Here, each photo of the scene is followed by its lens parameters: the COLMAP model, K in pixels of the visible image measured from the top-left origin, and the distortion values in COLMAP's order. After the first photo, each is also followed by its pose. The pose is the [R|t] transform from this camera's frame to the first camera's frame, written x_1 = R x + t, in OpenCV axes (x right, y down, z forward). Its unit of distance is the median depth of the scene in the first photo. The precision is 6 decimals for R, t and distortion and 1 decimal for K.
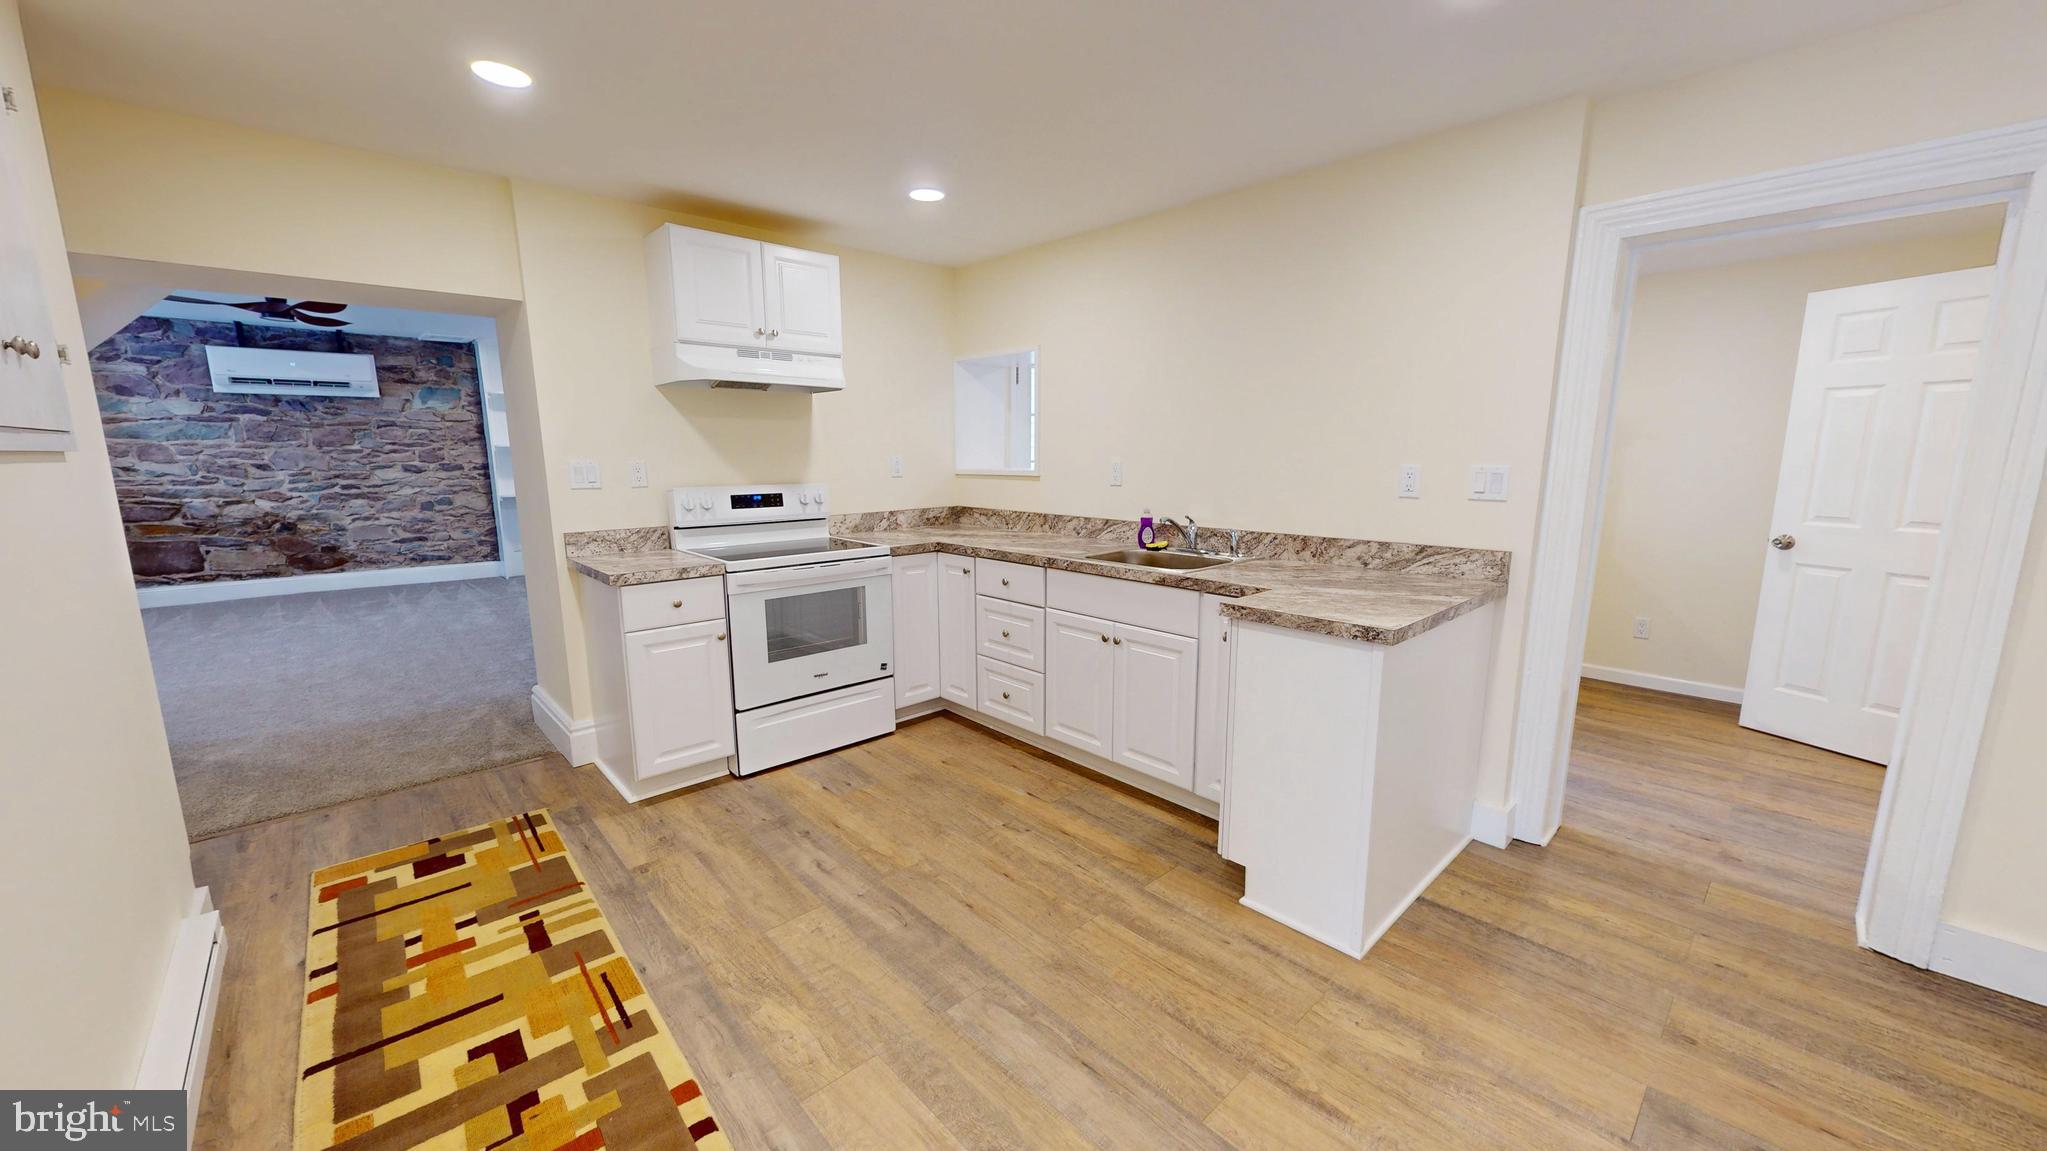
lens RADIAL K [[750.0, 0, 1026.7], [0, 750.0, 572.3], [0, 0, 1]] dist [0.007996, 0.000085]
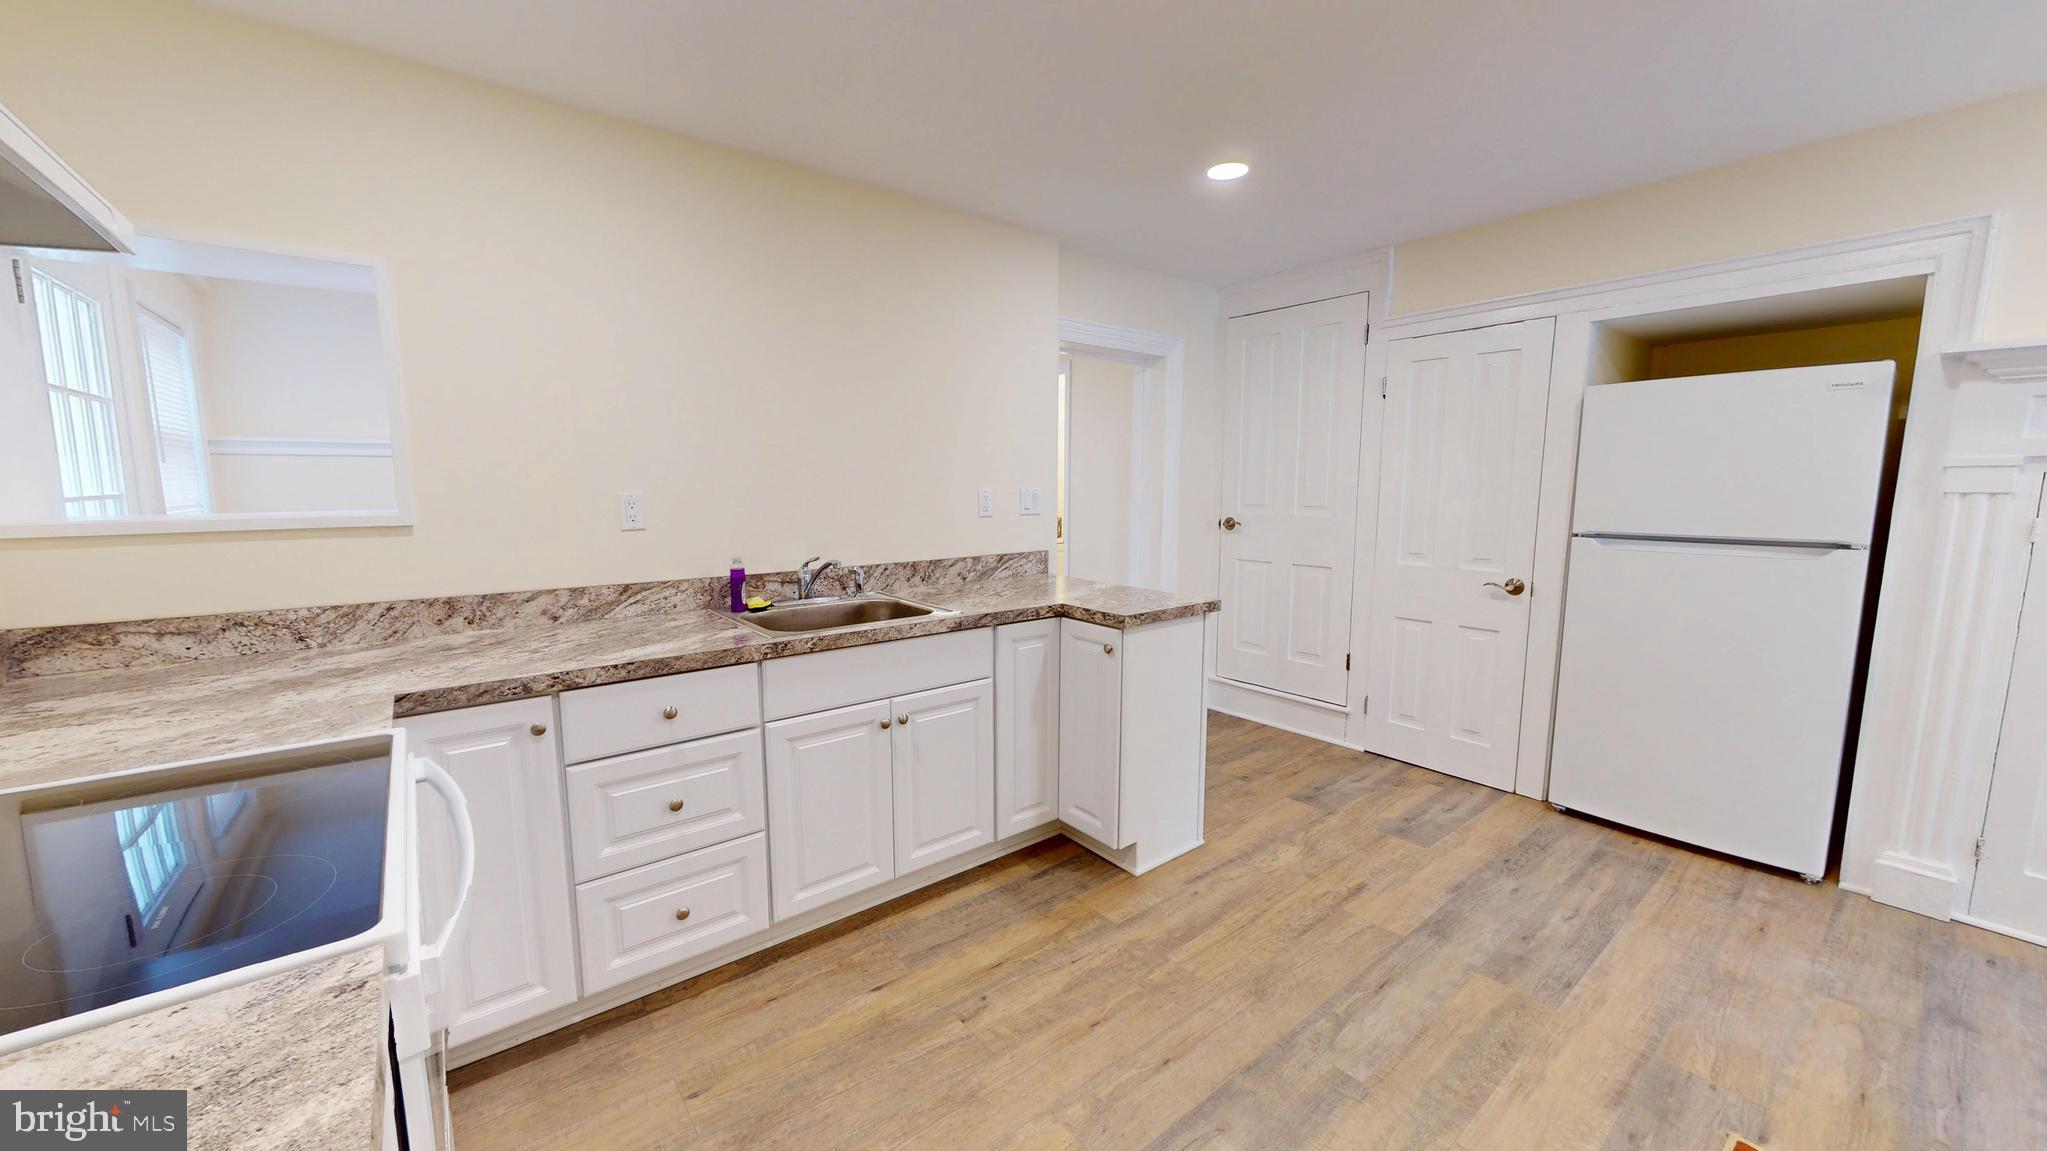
lens RADIAL K [[750.0, 0, 1025.3], [0, 750.0, 585.9], [0, 0, 1]] dist [0.007996, 0.000085]
pose [[0.081607, -0.134081, 0.987604, -0.614132], [0.163870, 0.979229, 0.119403, -0.114333], [-0.983101, 0.152095, 0.101884, 0.778318]]
